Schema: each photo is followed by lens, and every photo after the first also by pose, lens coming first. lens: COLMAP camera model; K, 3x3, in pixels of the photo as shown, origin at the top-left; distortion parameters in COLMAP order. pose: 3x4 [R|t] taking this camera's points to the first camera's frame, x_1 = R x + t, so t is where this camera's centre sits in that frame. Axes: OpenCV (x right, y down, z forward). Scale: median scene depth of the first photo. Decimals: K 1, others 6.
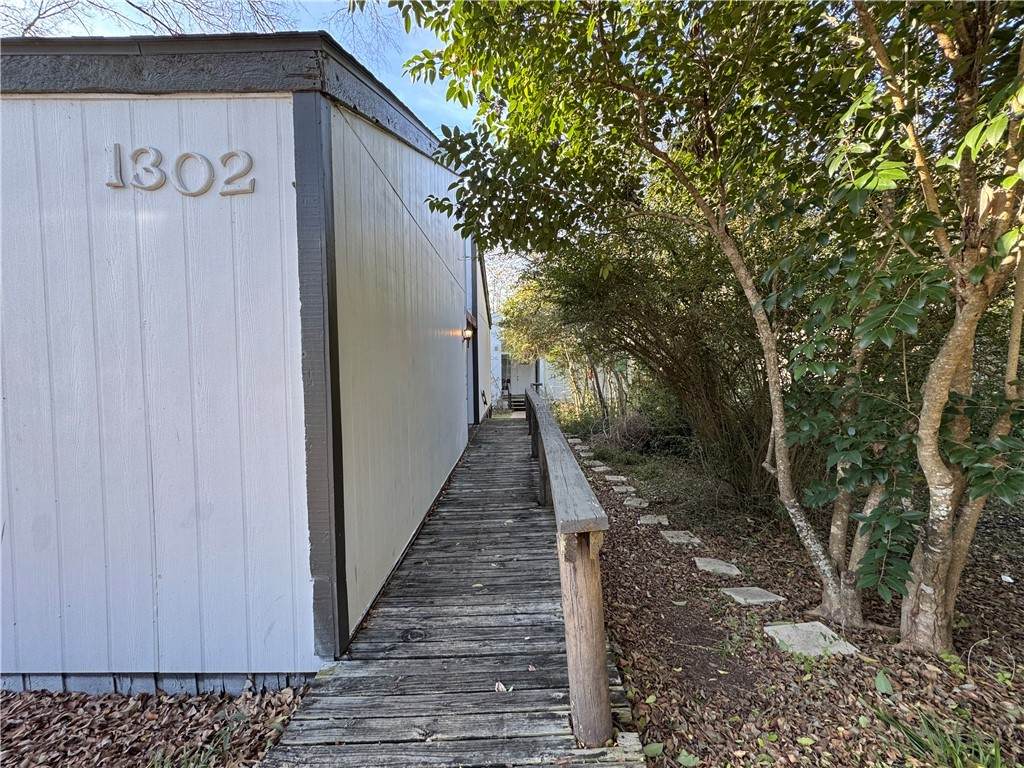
lens RADIAL K [[412.0, 0, 512.0], [0, 412.0, 384.0], [0, 0, 1]] dist [0.000456, 0.000035]
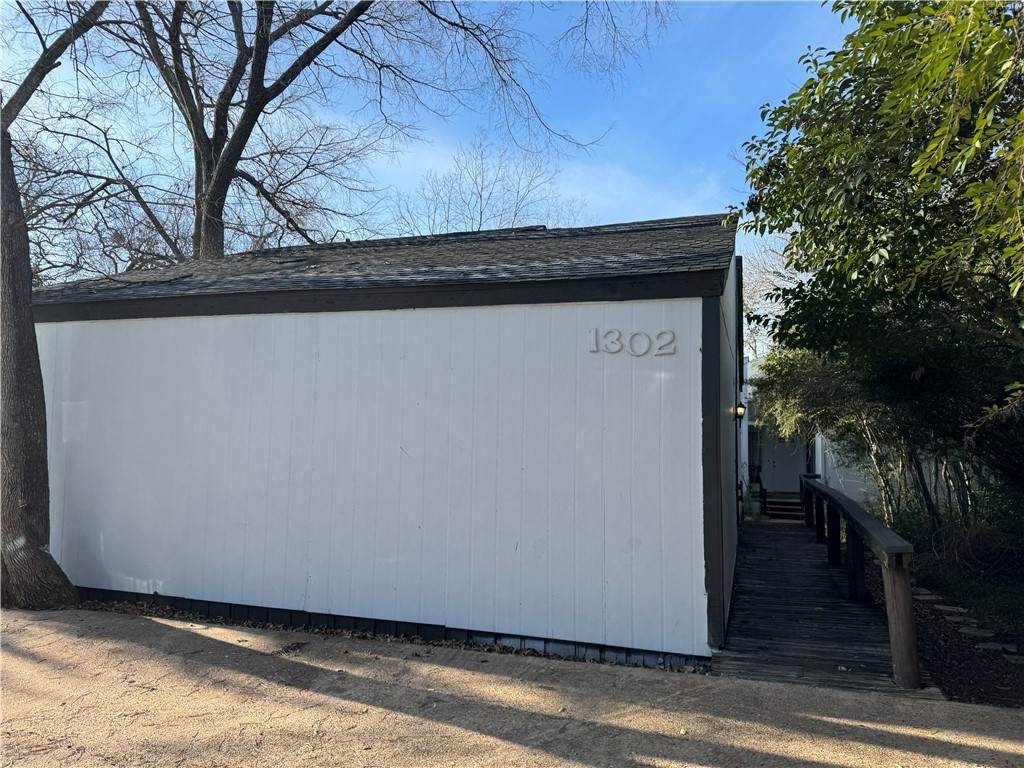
lens RADIAL K [[693.7, 0, 512.0], [0, 693.7, 384.0], [0, 0, 1]] dist [0.007533, -0.000785]
pose [[0.944906, -0.000819, -0.327340, -0.308152], [-0.038964, 0.992606, -0.114957, 0.011361], [0.325014, 0.121378, 0.937888, -1.788317]]
